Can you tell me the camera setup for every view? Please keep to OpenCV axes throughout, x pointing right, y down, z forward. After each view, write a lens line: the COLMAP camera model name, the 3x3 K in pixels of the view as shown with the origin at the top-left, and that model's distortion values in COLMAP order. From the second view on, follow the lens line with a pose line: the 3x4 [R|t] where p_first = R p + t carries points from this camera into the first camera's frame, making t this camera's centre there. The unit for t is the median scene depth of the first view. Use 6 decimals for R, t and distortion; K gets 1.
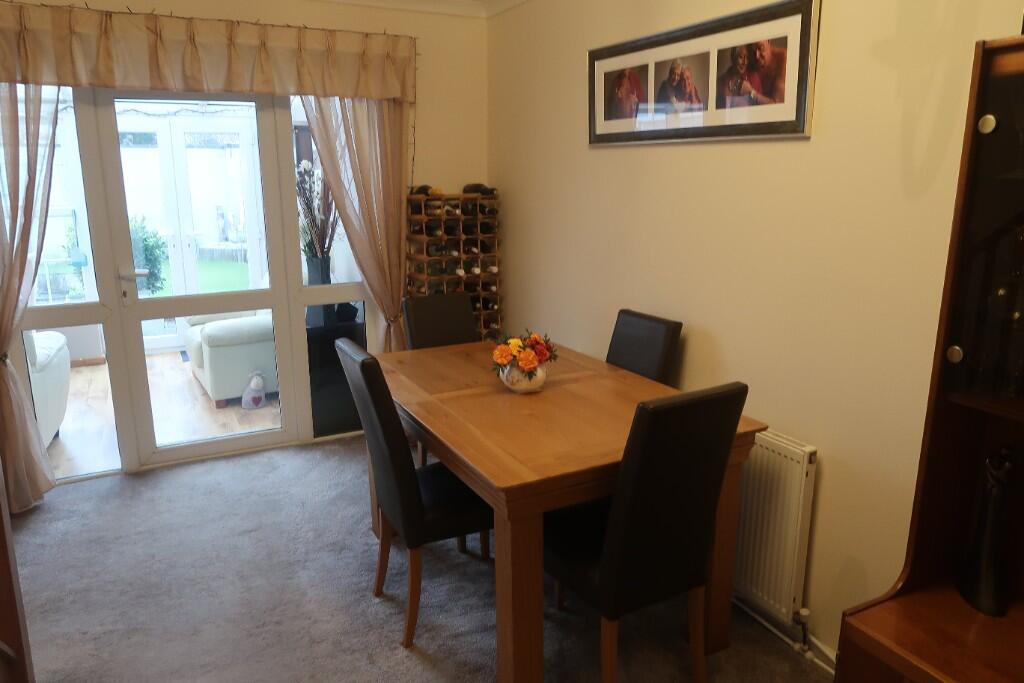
lens RADIAL K [[709.0, 0, 517.6], [0, 709.0, 339.5], [0, 0, 1]] dist [-0.023624, 0.003781]
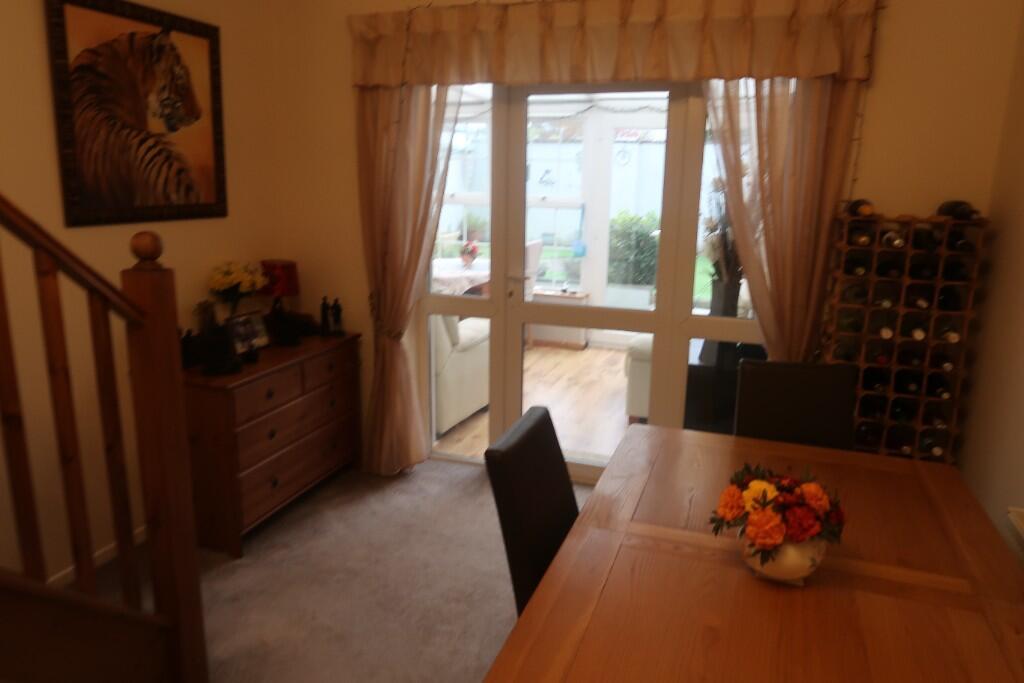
lens RADIAL K [[709.0, 0, 508.6], [0, 709.0, 341.6], [0, 0, 1]] dist [-0.023624, 0.003781]
pose [[0.669168, 0.188945, -0.718689, 0.166698], [-0.184272, 0.979120, 0.085838, -0.083131], [0.719901, 0.074994, 0.690013, 0.309975]]
